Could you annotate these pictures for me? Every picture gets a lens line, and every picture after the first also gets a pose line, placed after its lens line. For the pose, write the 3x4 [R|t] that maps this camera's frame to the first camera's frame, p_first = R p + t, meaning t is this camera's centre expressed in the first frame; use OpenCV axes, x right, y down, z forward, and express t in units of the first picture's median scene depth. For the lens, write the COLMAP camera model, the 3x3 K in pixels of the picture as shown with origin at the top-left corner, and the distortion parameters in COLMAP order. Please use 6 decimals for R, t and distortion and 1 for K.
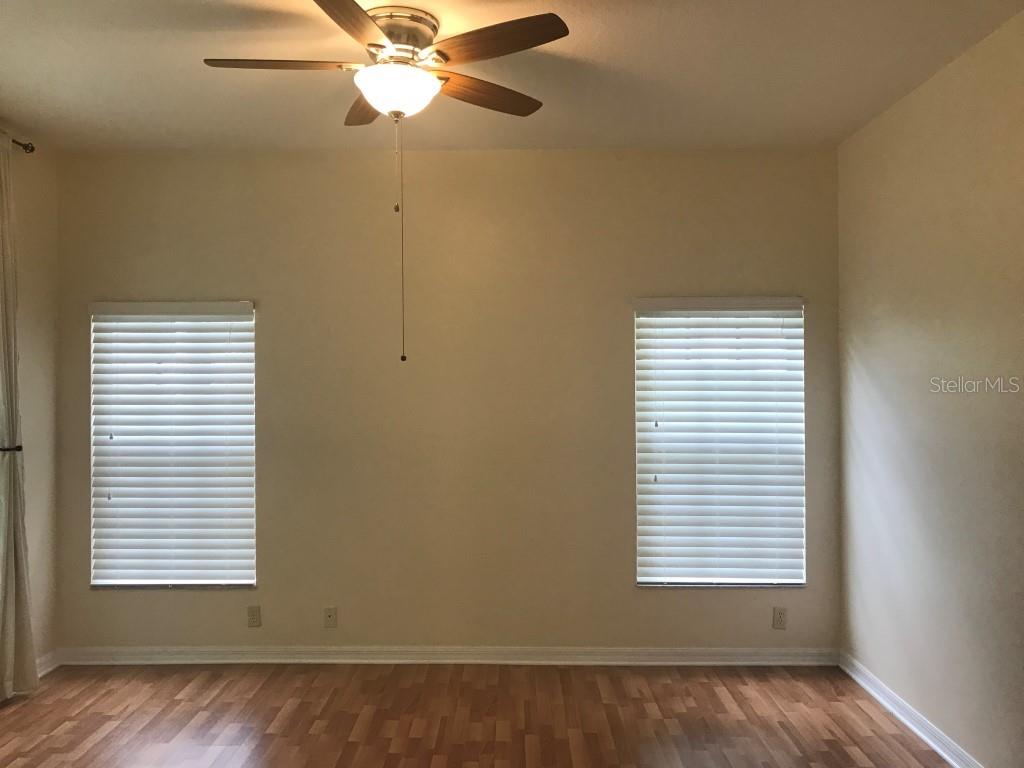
lens RADIAL K [[851.0, 0, 504.2], [0, 851.0, 383.8], [0, 0, 1]] dist [0.049857, -0.032466]
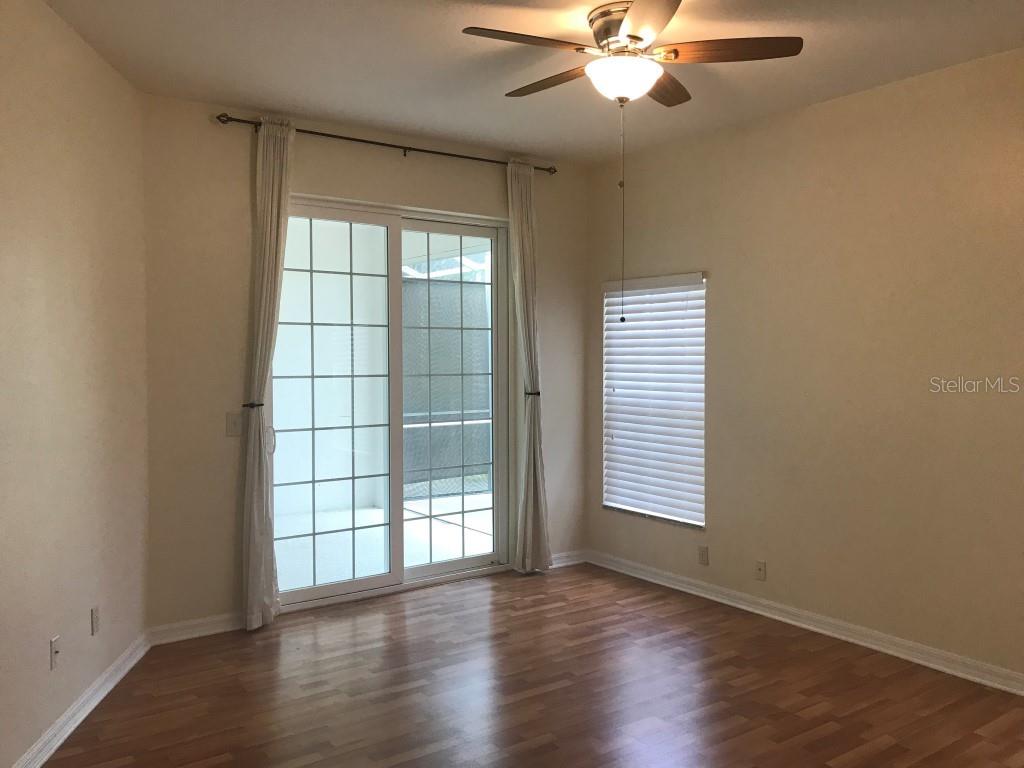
lens RADIAL K [[851.0, 0, 507.0], [0, 851.0, 389.3], [0, 0, 1]] dist [0.049857, -0.032466]
pose [[0.601906, 0.037830, -0.797670, 0.440471], [-0.004900, 0.999033, 0.043682, 0.007940], [0.798552, -0.022384, 0.601510, 0.131589]]
